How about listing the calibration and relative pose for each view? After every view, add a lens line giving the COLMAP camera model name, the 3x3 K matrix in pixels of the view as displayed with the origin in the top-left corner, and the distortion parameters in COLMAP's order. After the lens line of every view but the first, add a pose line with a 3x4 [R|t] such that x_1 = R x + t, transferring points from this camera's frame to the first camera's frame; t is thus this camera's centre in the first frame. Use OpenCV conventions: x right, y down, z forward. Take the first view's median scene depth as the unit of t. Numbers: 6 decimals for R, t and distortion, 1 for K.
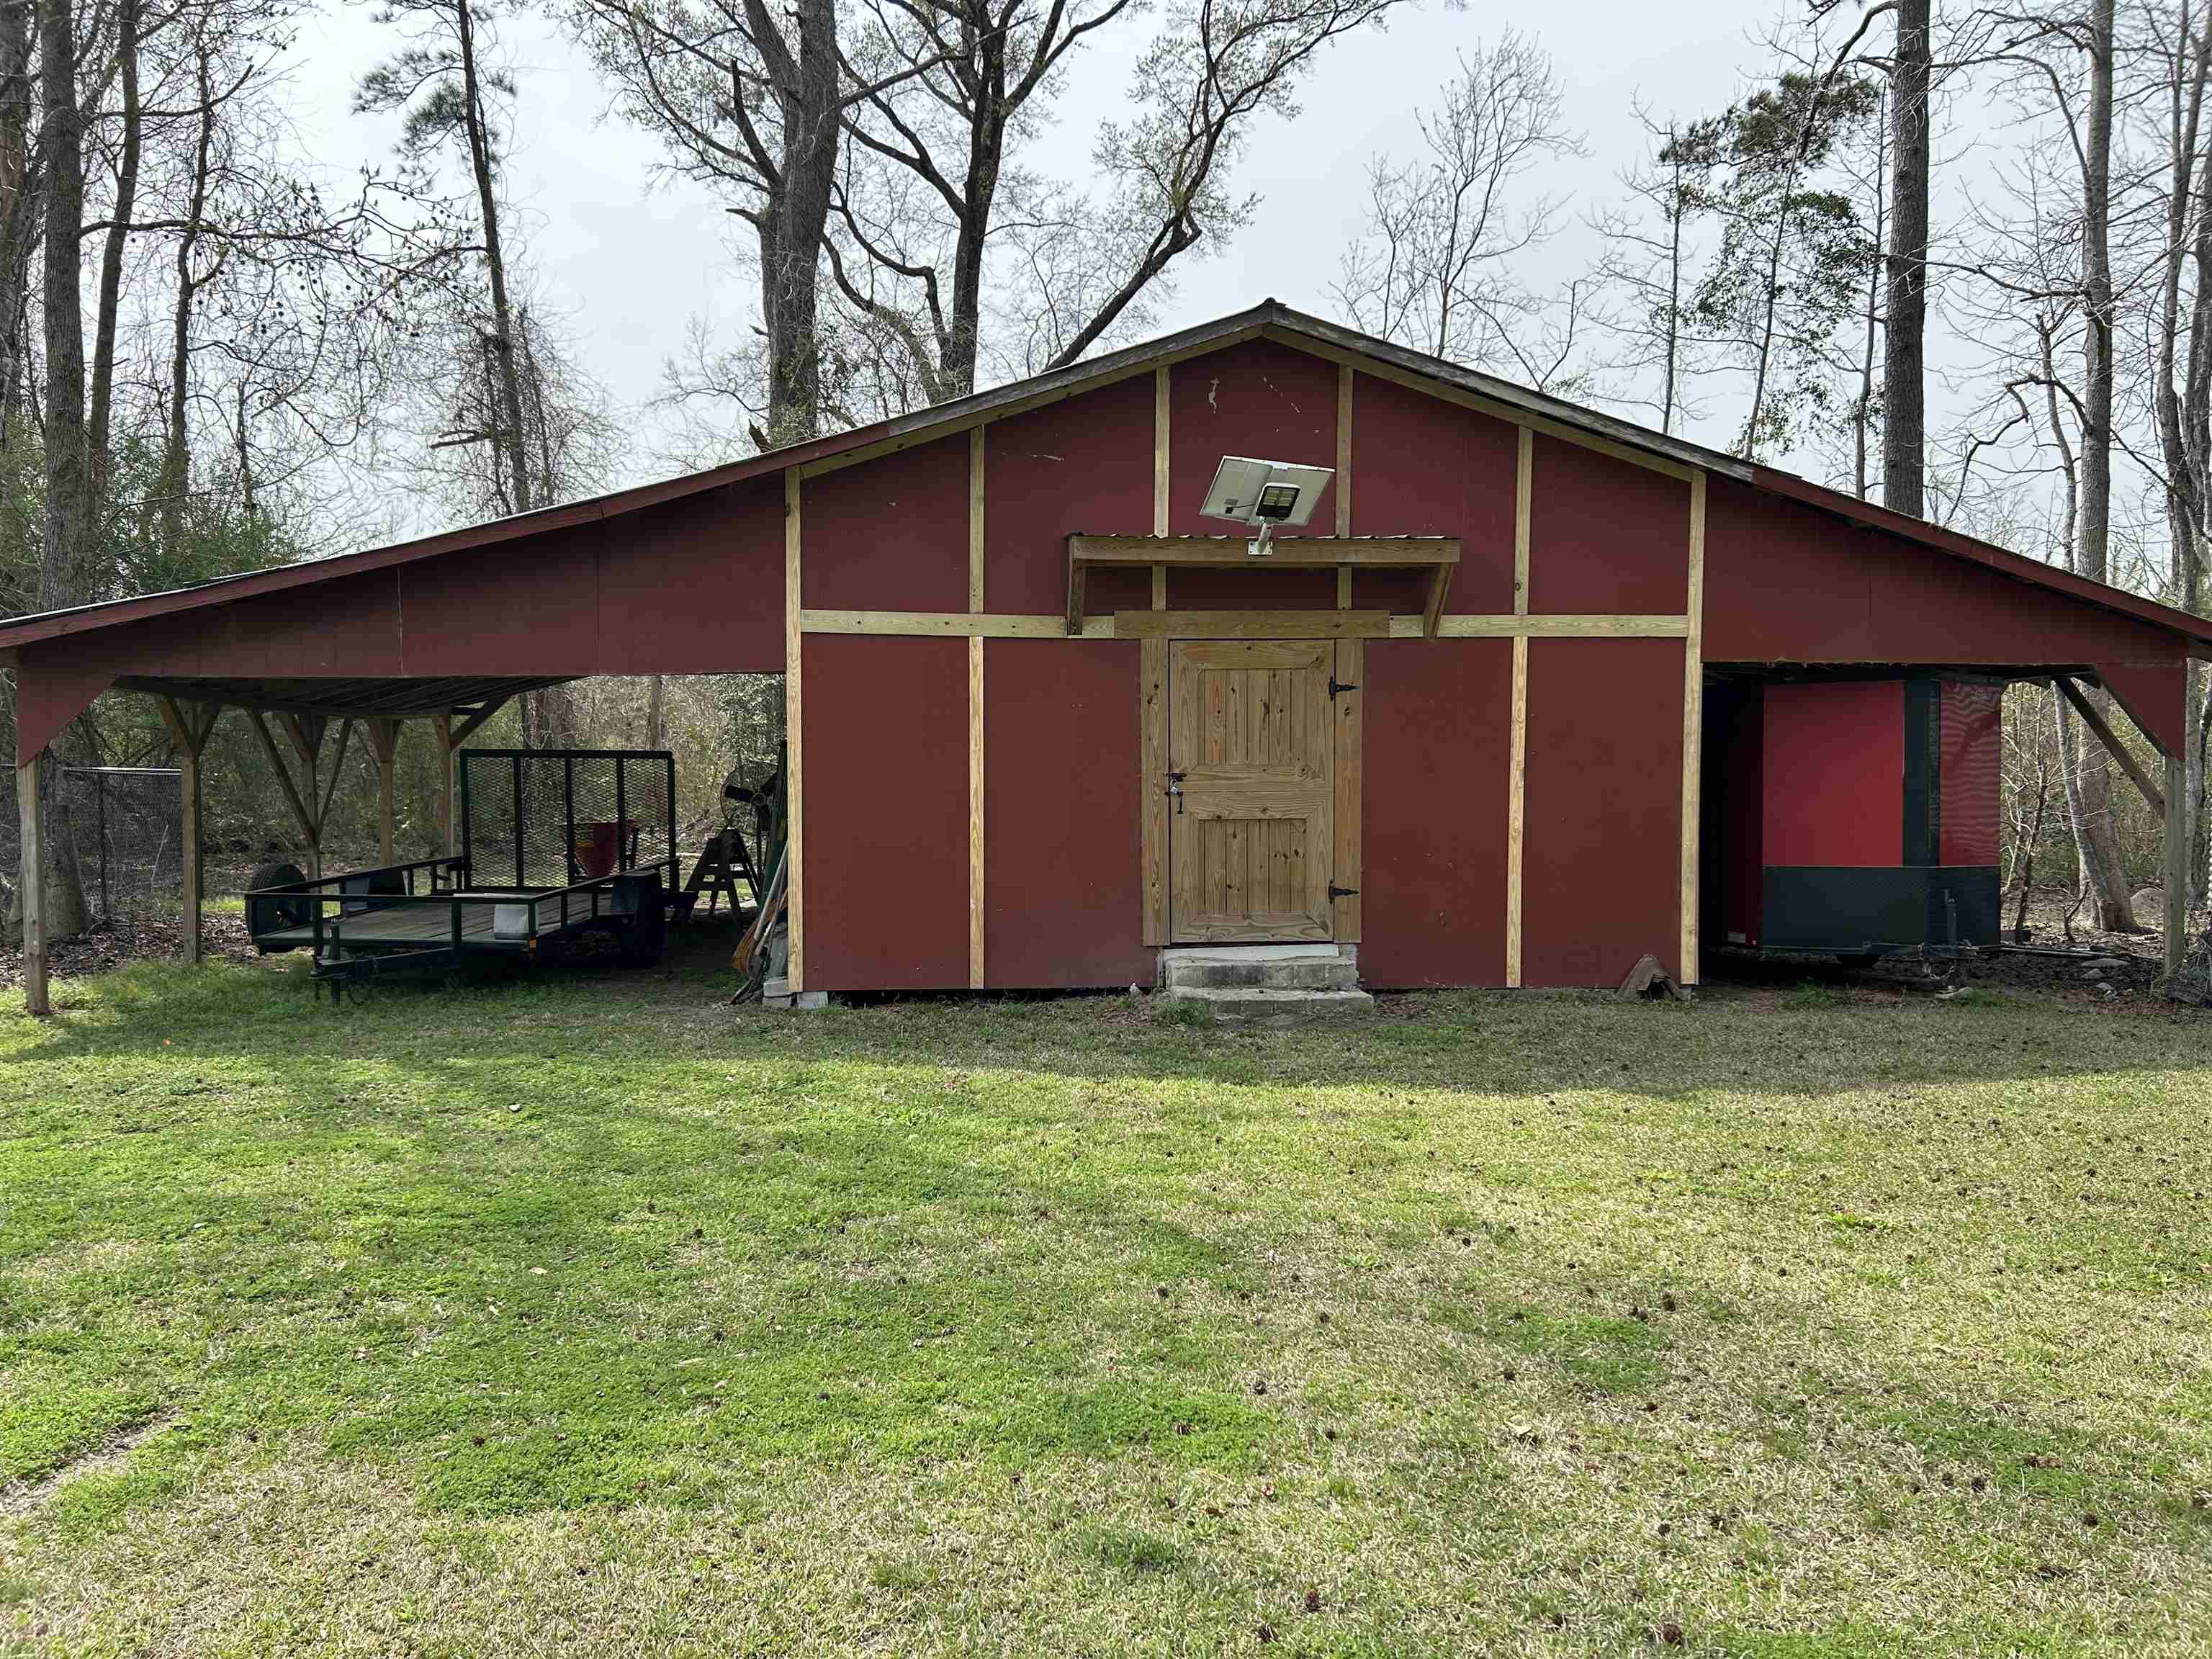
lens RADIAL K [[1673.4, 0, 1106.4], [0, 1673.4, 820.8], [0, 0, 1]] dist [0.038052, -0.041916]
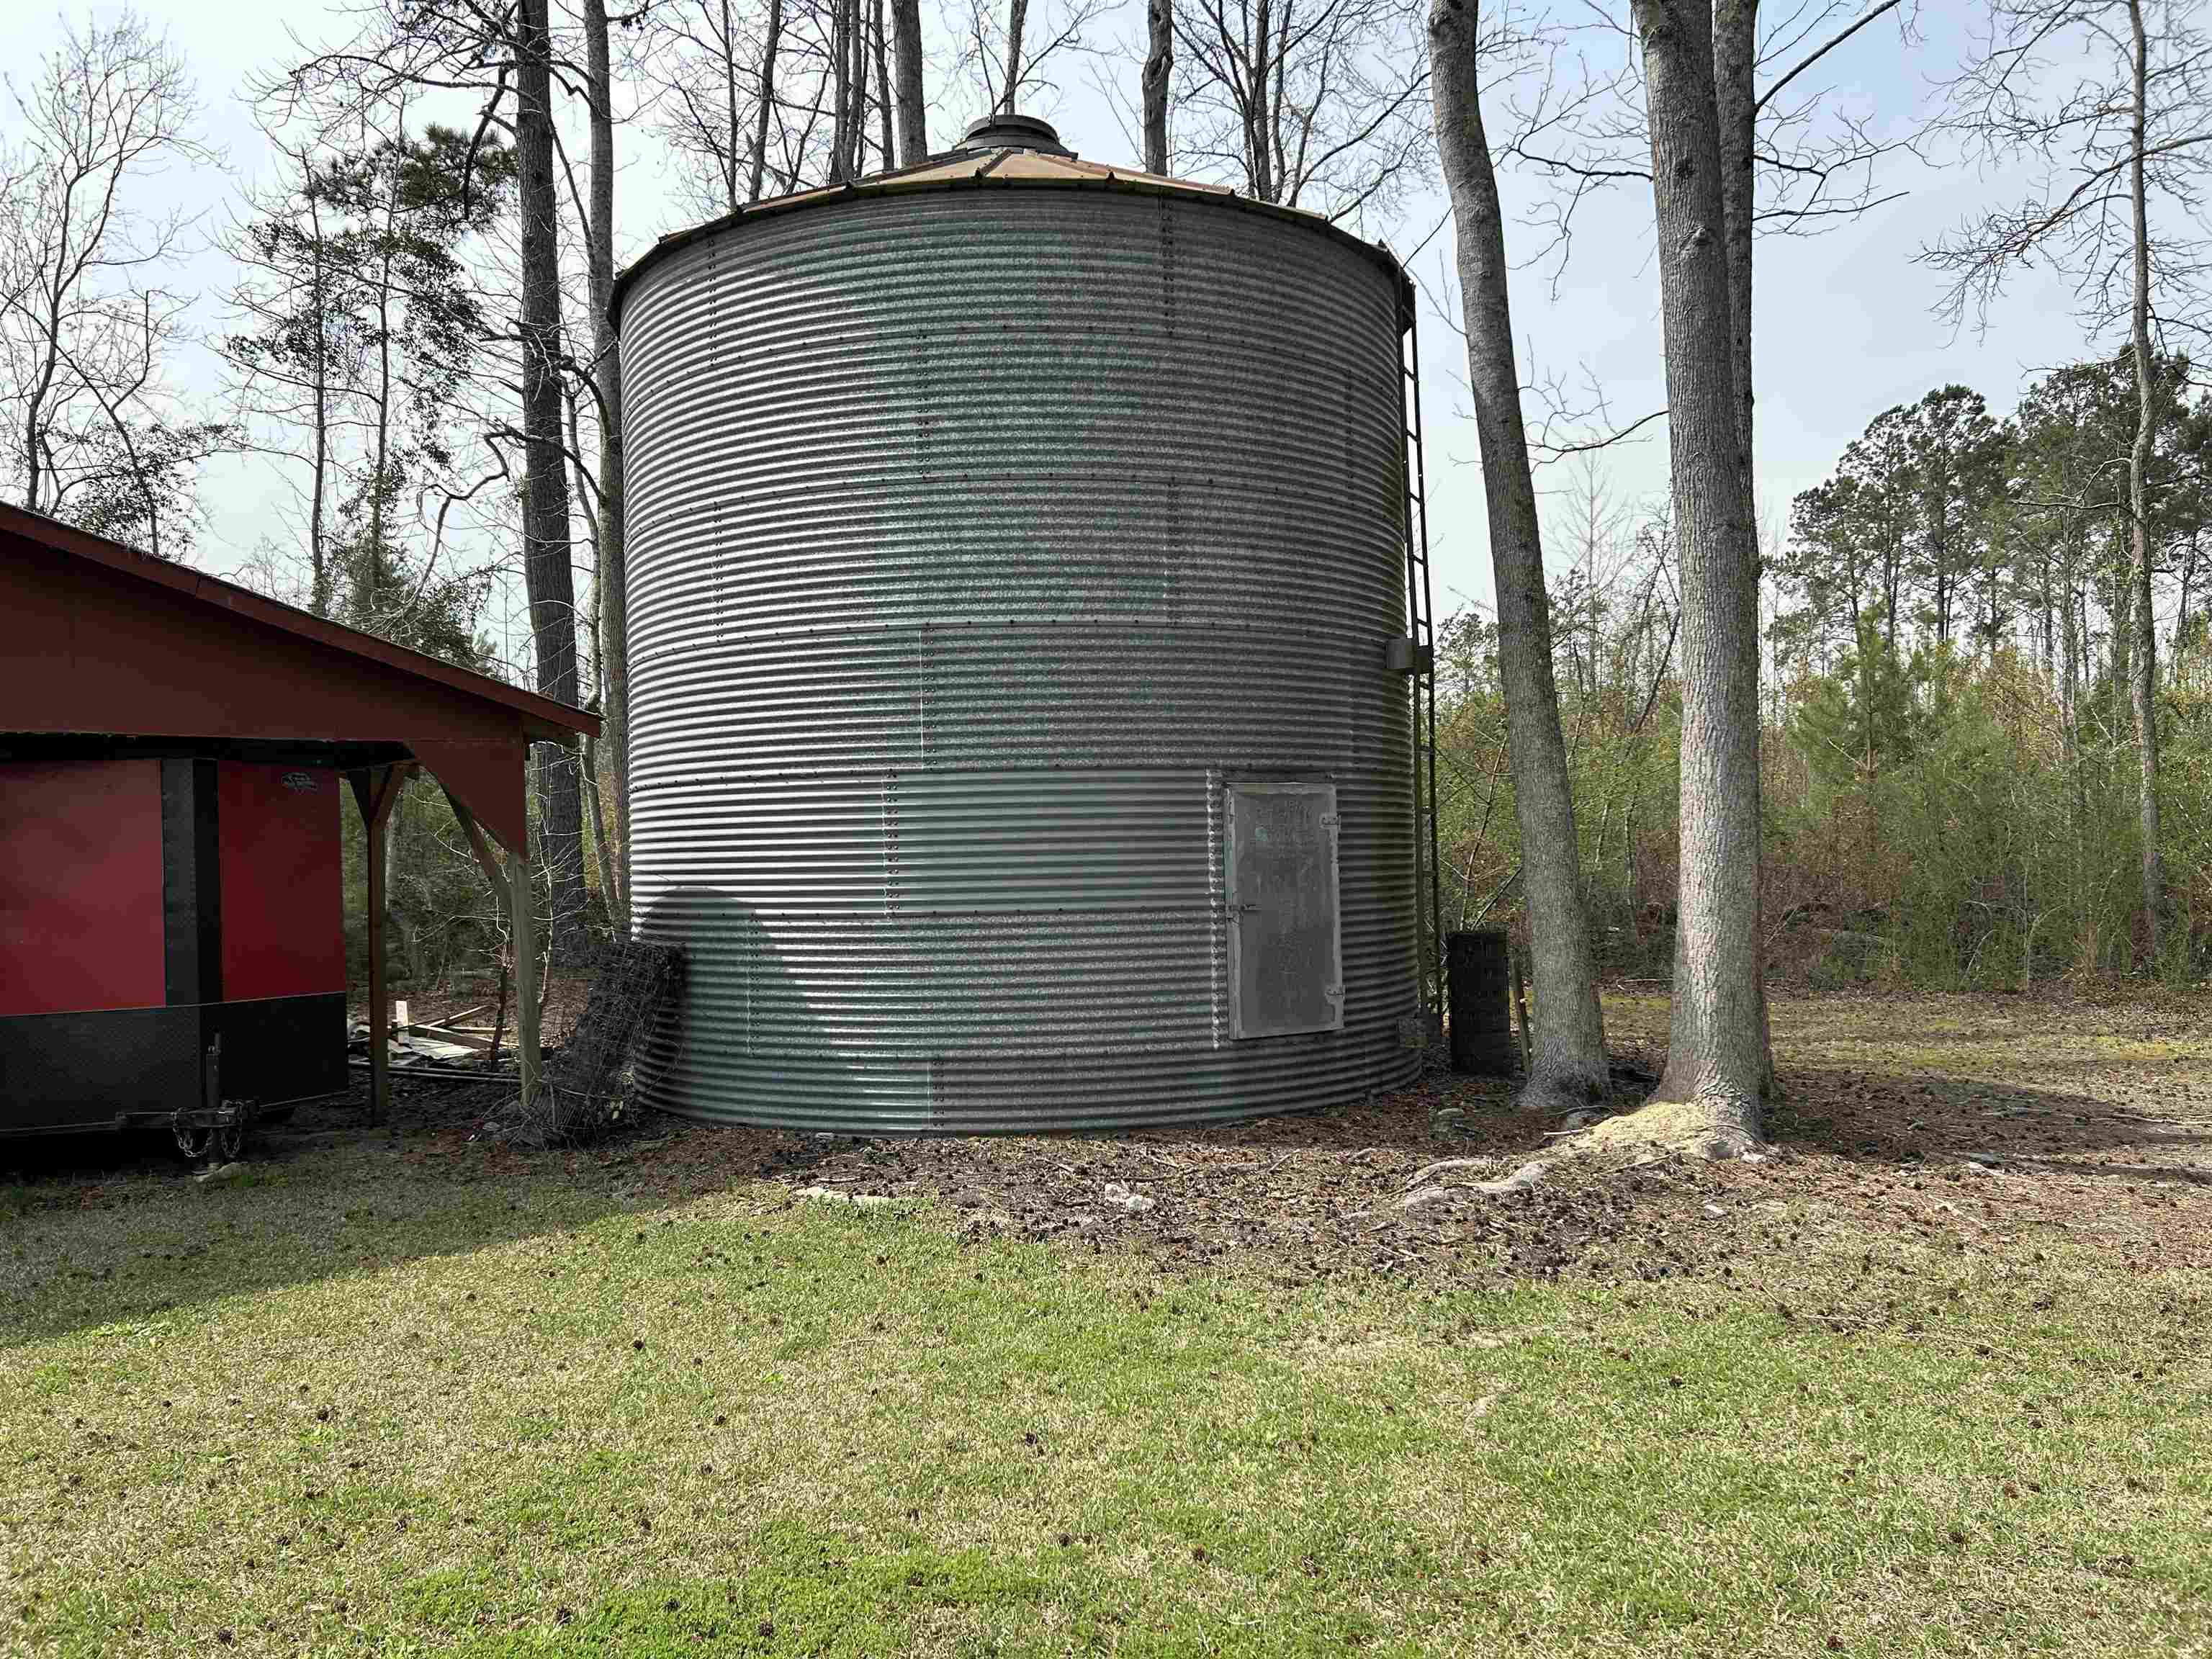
lens RADIAL K [[1673.4, 0, 1101.2], [0, 1673.4, 836.5], [0, 0, 1]] dist [0.038052, -0.041916]
pose [[0.799793, -0.015670, 0.600071, 0.155824], [0.044017, 0.998499, -0.032592, -0.002440], [-0.598660, 0.052480, 0.799282, 0.063822]]
